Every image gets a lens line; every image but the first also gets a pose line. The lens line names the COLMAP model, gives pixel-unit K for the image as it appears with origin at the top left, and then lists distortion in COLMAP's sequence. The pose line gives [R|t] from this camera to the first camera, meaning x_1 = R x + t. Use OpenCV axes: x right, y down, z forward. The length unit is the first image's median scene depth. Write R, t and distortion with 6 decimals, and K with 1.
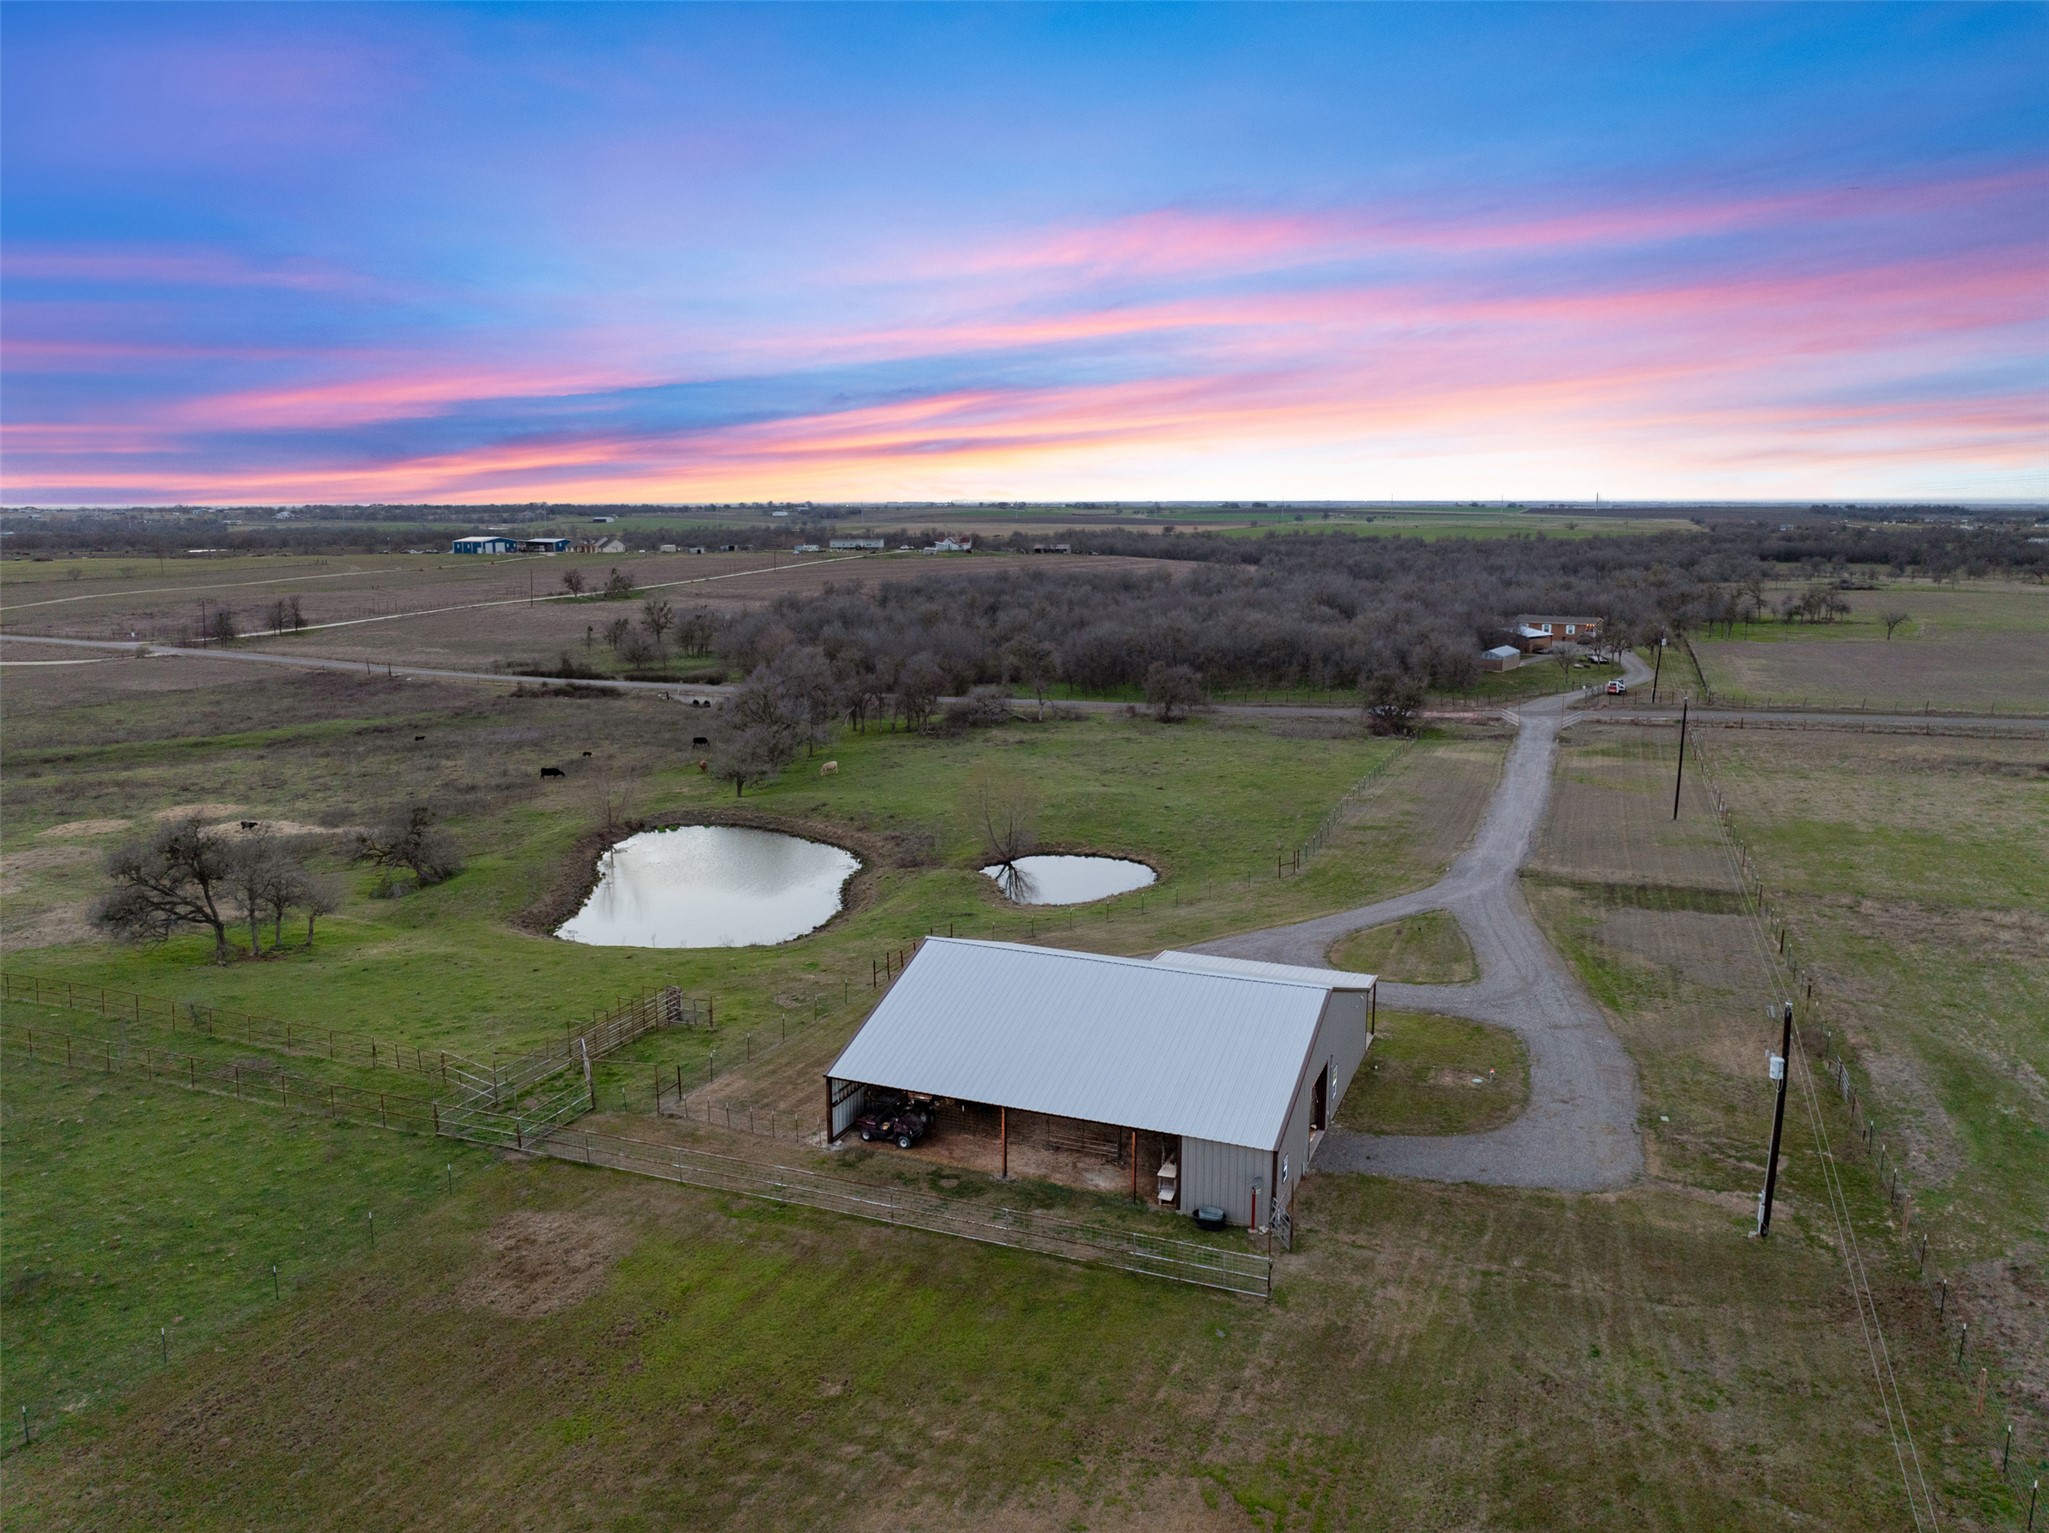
lens RADIAL K [[1437.8, 0, 1024.5], [0, 1437.8, 766.5], [0, 0, 1]] dist [-0.032317, -0.003437]
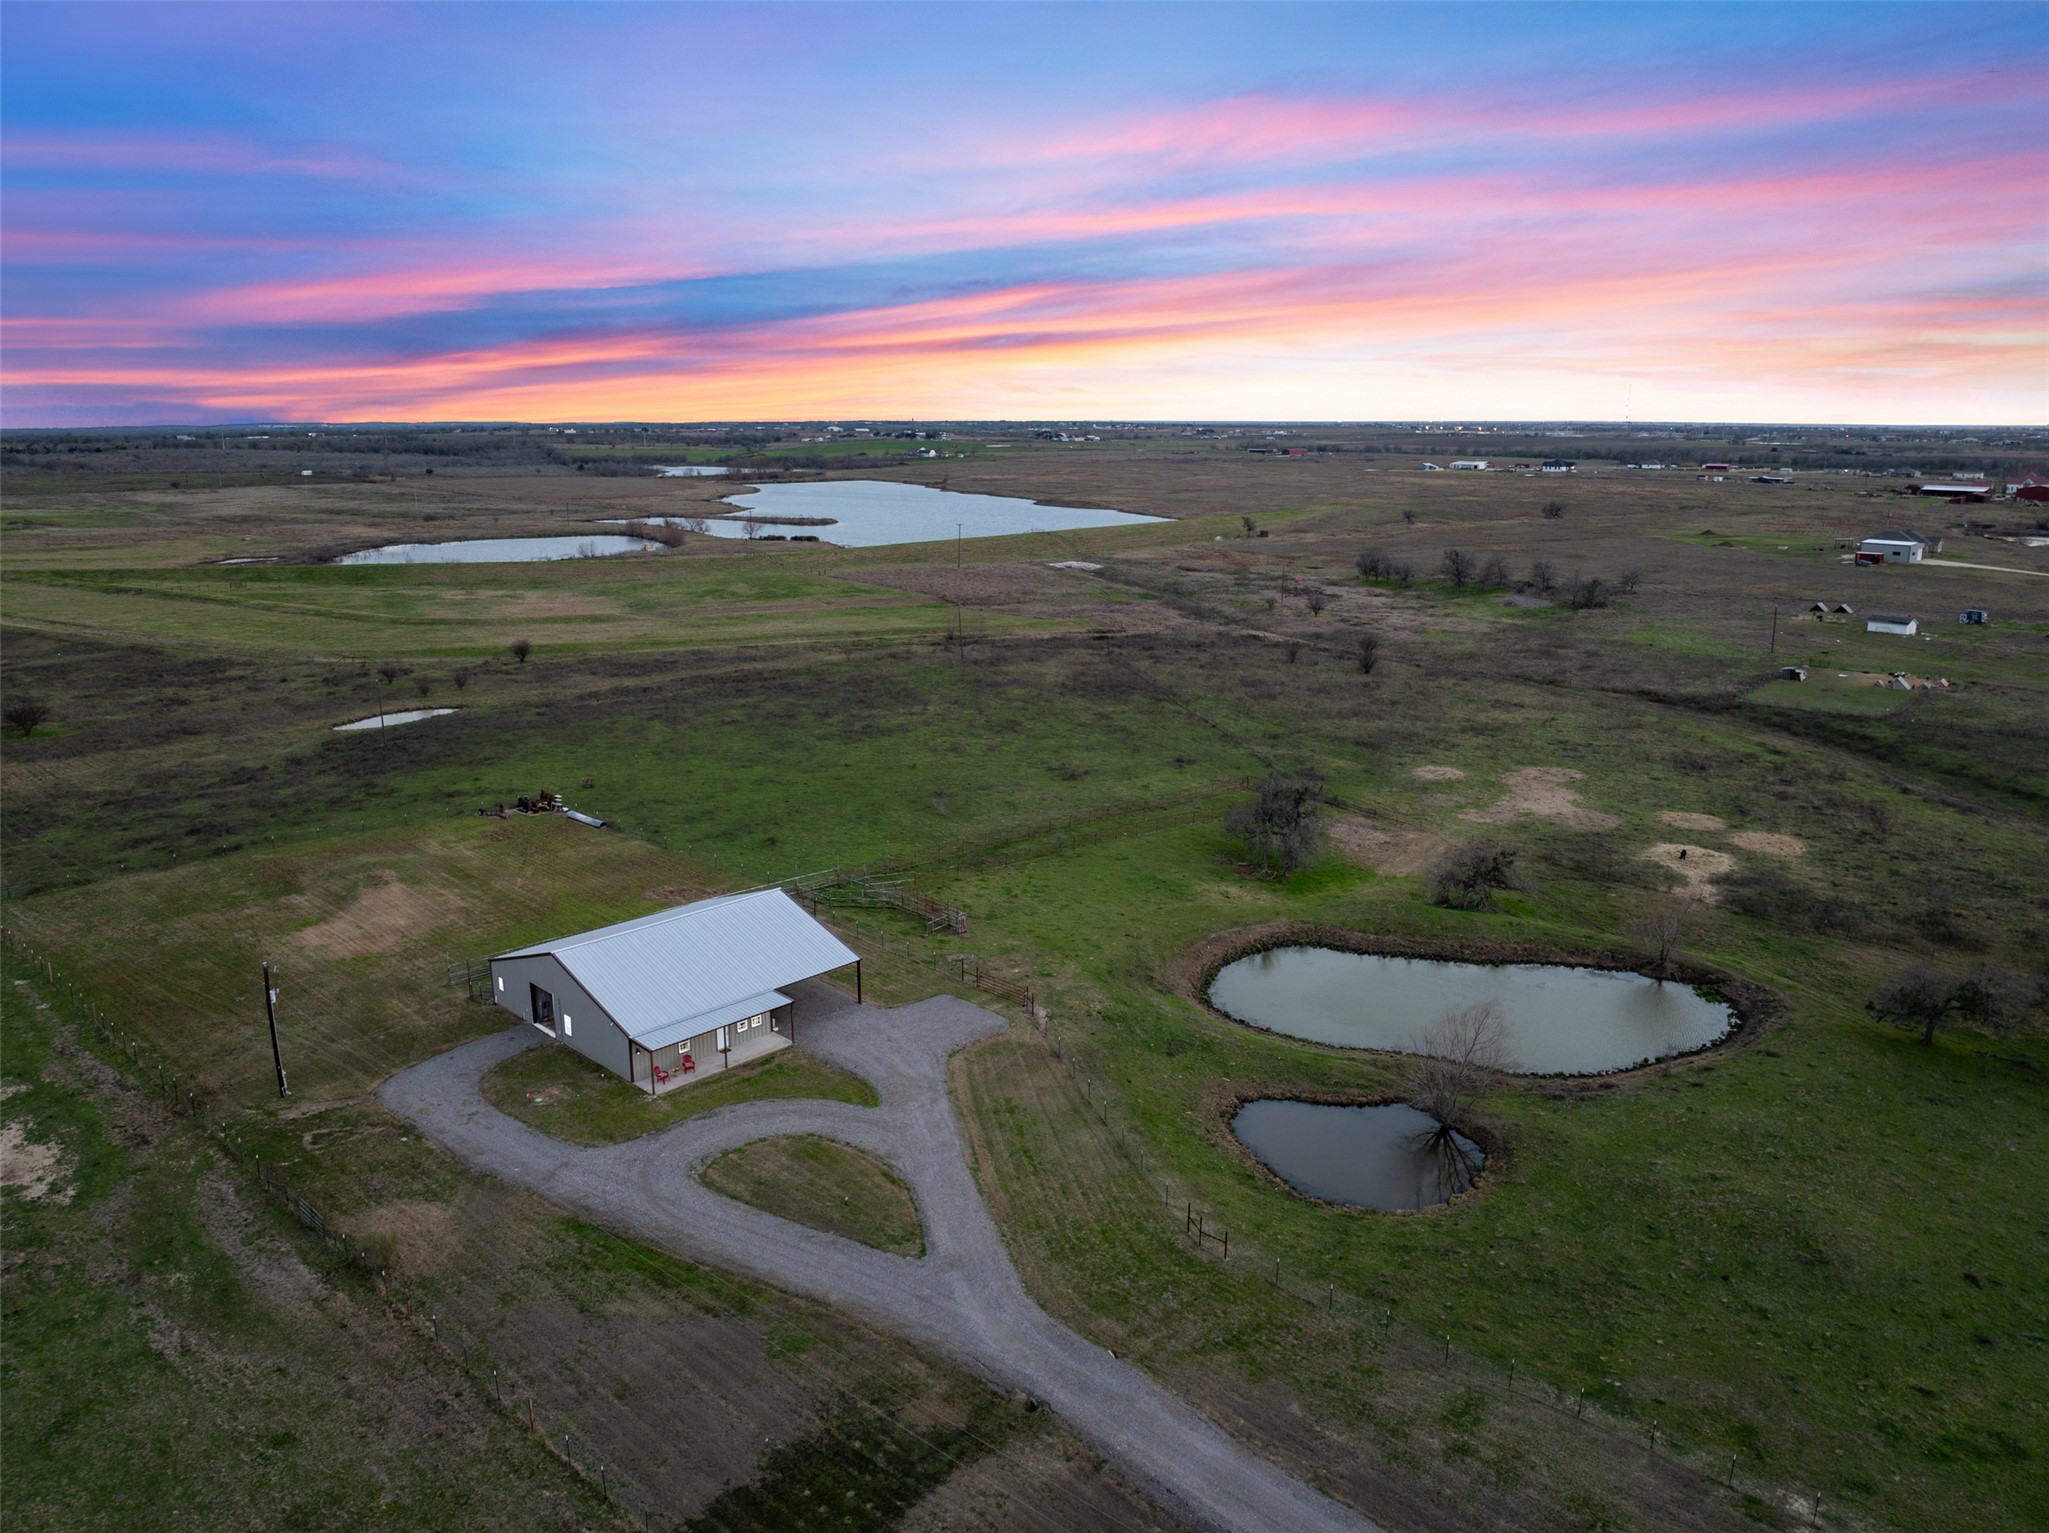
lens RADIAL K [[1437.8, 0, 1024.5], [0, 1437.8, 766.5], [0, 0, 1]] dist [-0.032317, -0.003437]
pose [[-0.357294, 0.223676, -0.906813, 0.809021], [-0.168608, 0.939502, 0.298172, -0.343258], [0.918647, 0.259431, -0.297965, 1.080329]]
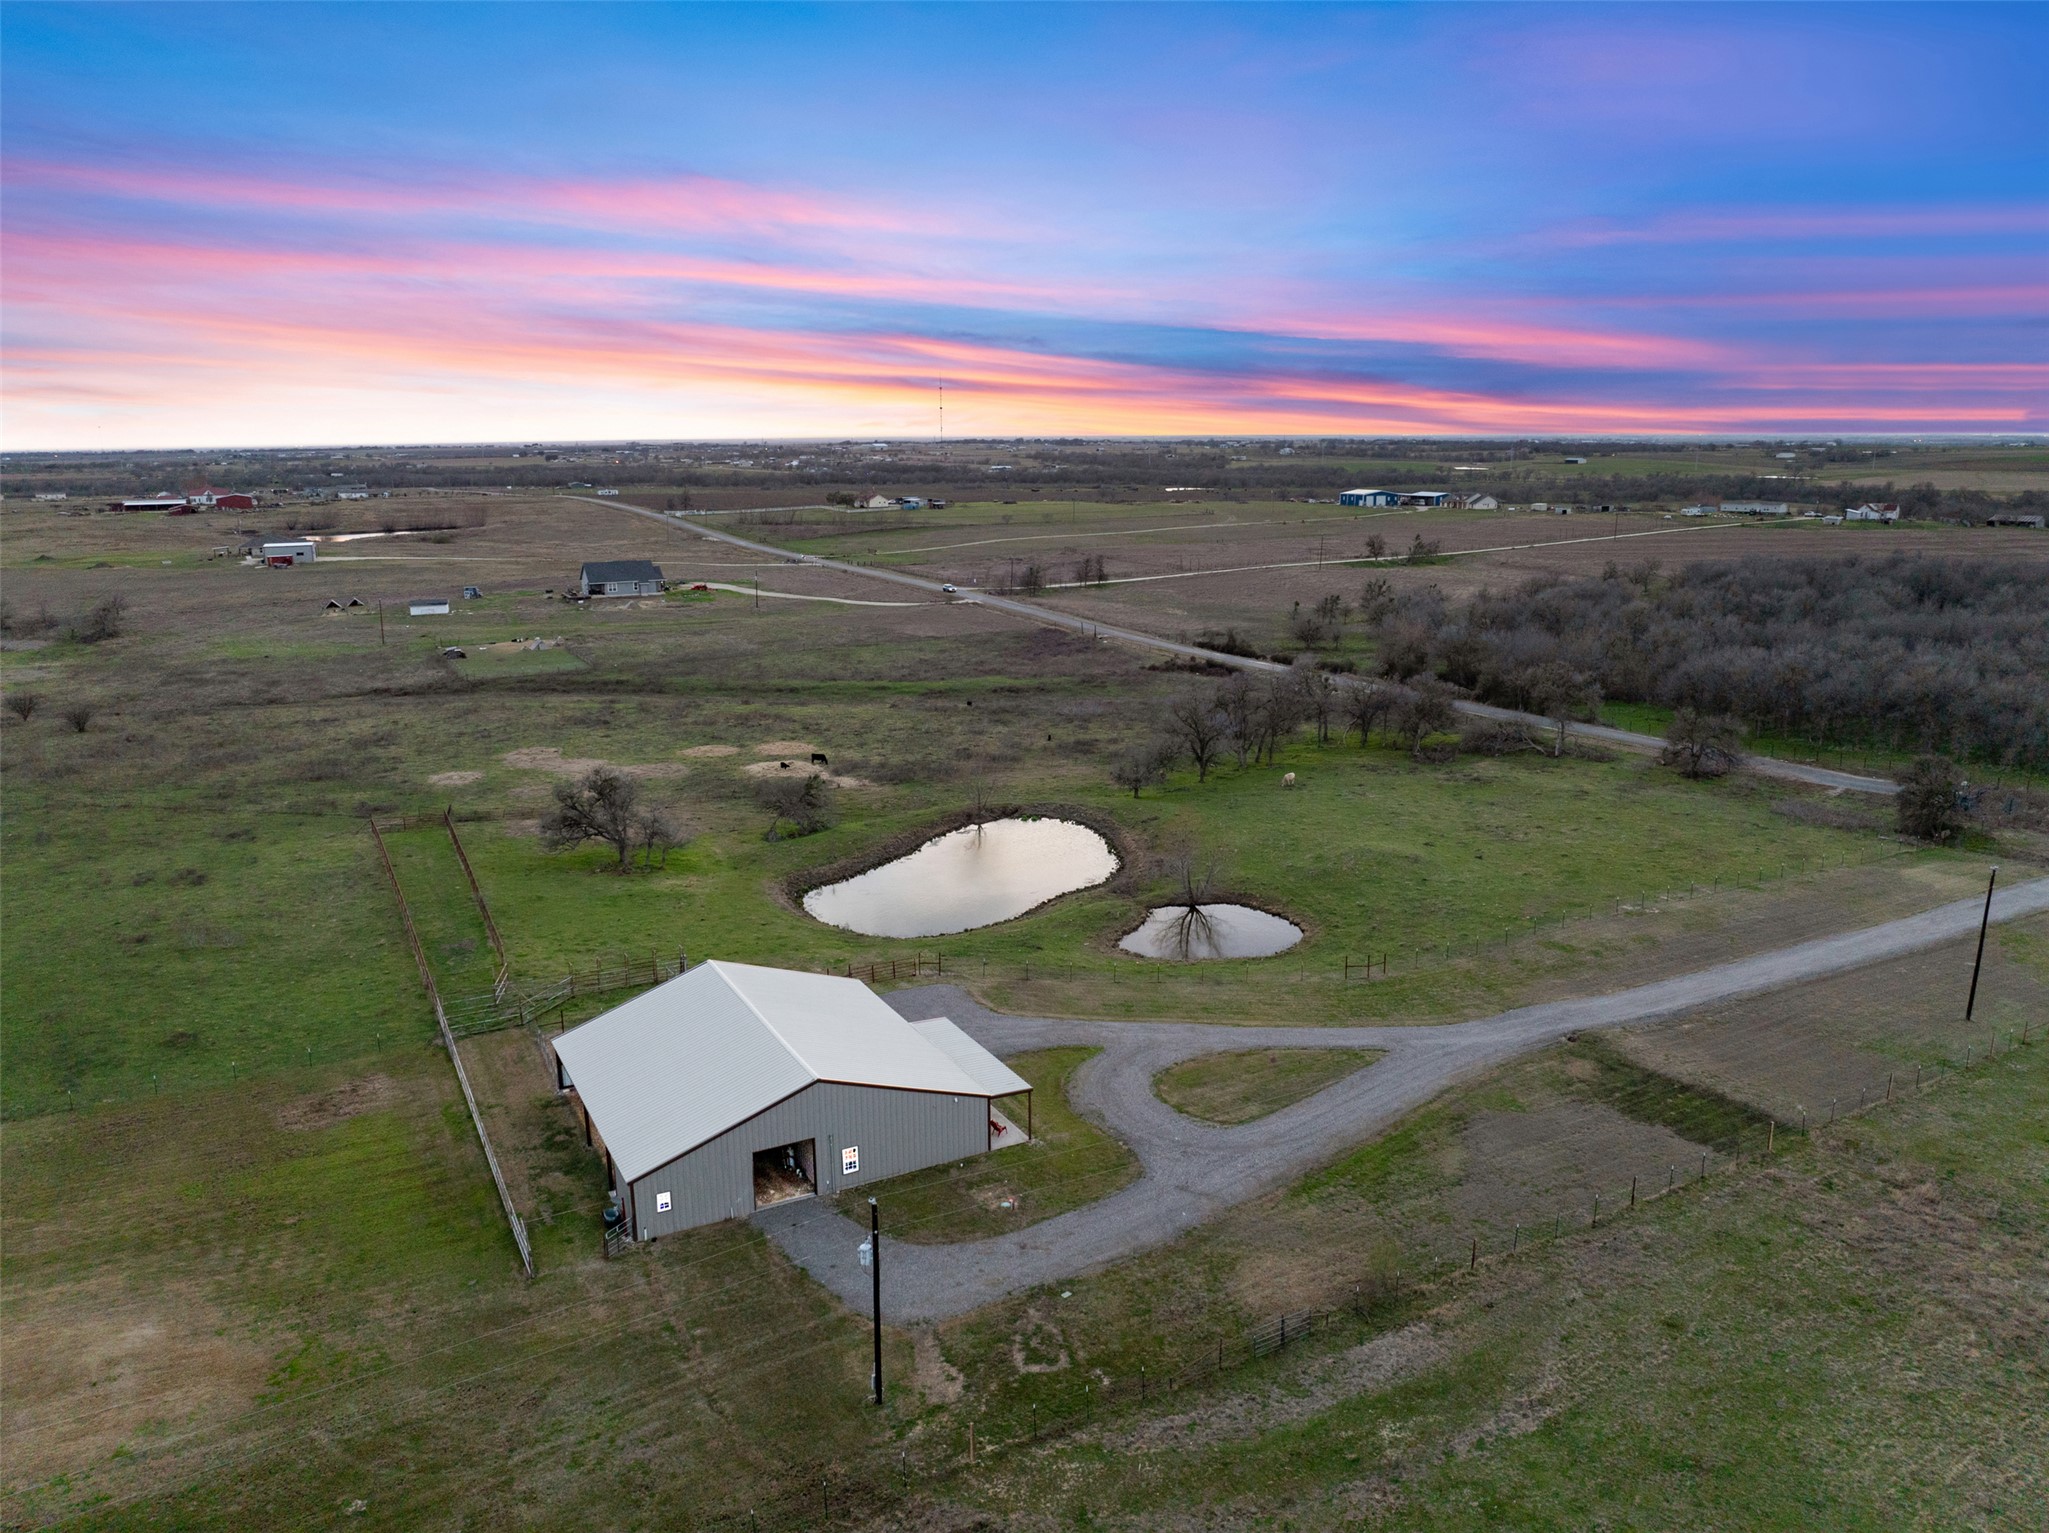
lens RADIAL K [[1437.8, 0, 1024.5], [0, 1437.8, 766.5], [0, 0, 1]] dist [-0.032317, -0.003437]
pose [[0.778695, 0.137421, -0.612168, 0.584014], [-0.108640, 0.990512, 0.084159, -0.122781], [0.617925, 0.000972, 0.786236, 0.101560]]
